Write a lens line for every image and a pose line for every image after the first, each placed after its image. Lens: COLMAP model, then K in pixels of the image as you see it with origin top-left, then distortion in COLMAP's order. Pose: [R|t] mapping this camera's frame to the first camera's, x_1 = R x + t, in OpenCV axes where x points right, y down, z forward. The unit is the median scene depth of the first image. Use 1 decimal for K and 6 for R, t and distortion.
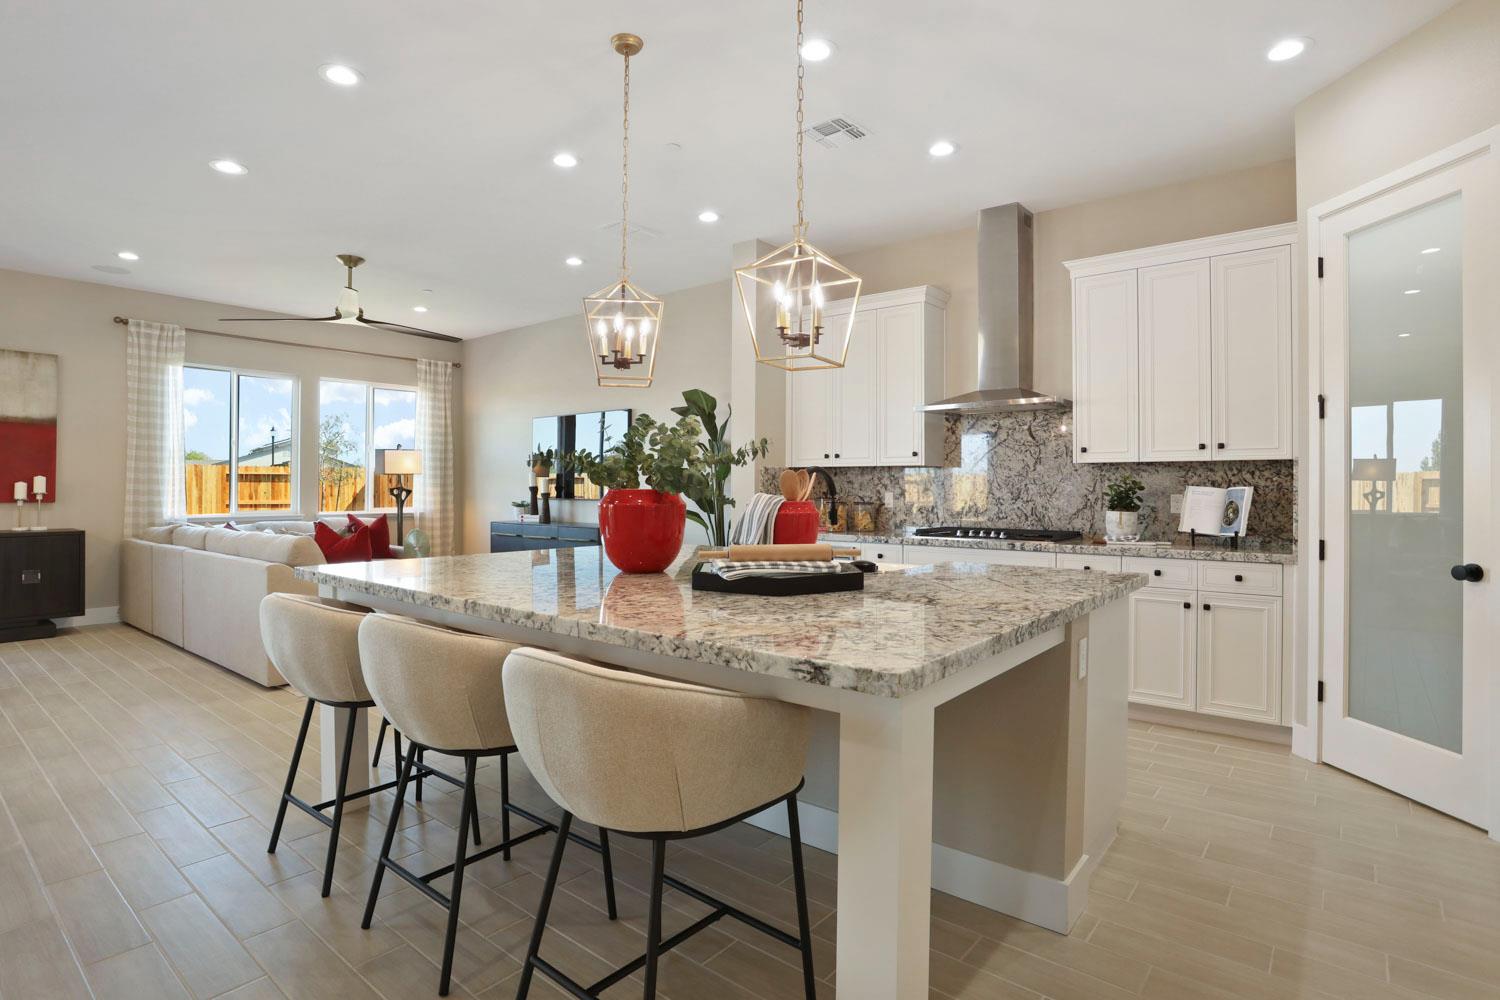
lens RADIAL K [[781.0, 0, 747.8], [0, 781.0, 487.1], [0, 0, 1]] dist [-0.071029, 0.040989]
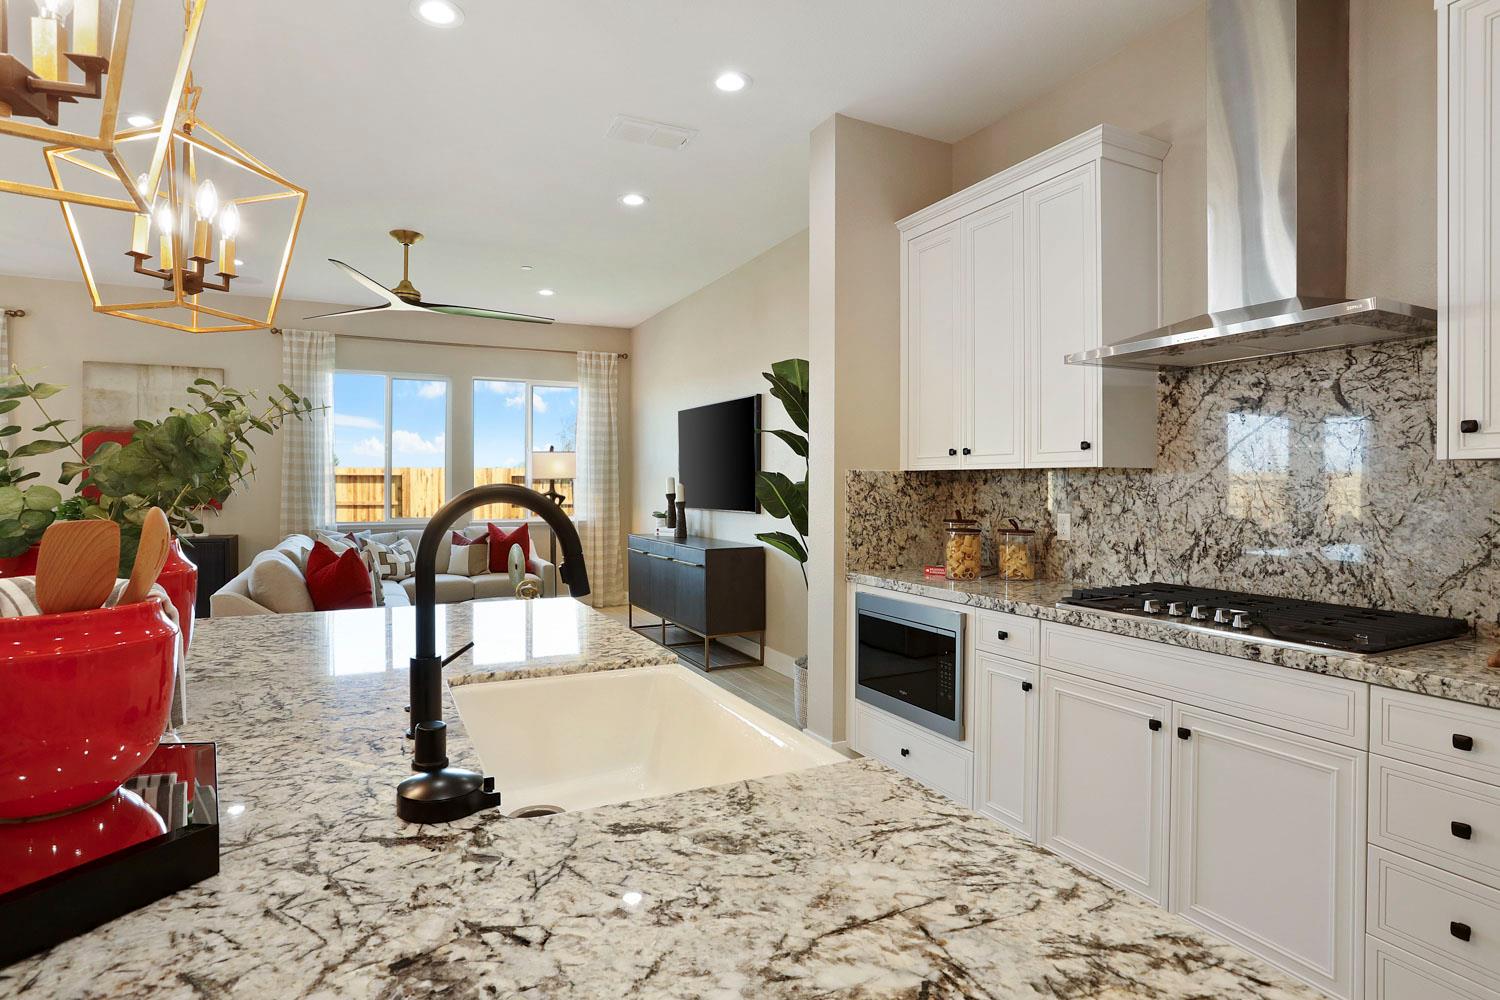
lens RADIAL K [[781.0, 0, 747.8], [0, 781.0, 487.1], [0, 0, 1]] dist [-0.071029, 0.040989]
pose [[0.908707, 0.000115, -0.417434, 0.206945], [0.001588, 0.999992, 0.003734, -0.015063], [0.417431, -0.004056, 0.908700, 0.387401]]
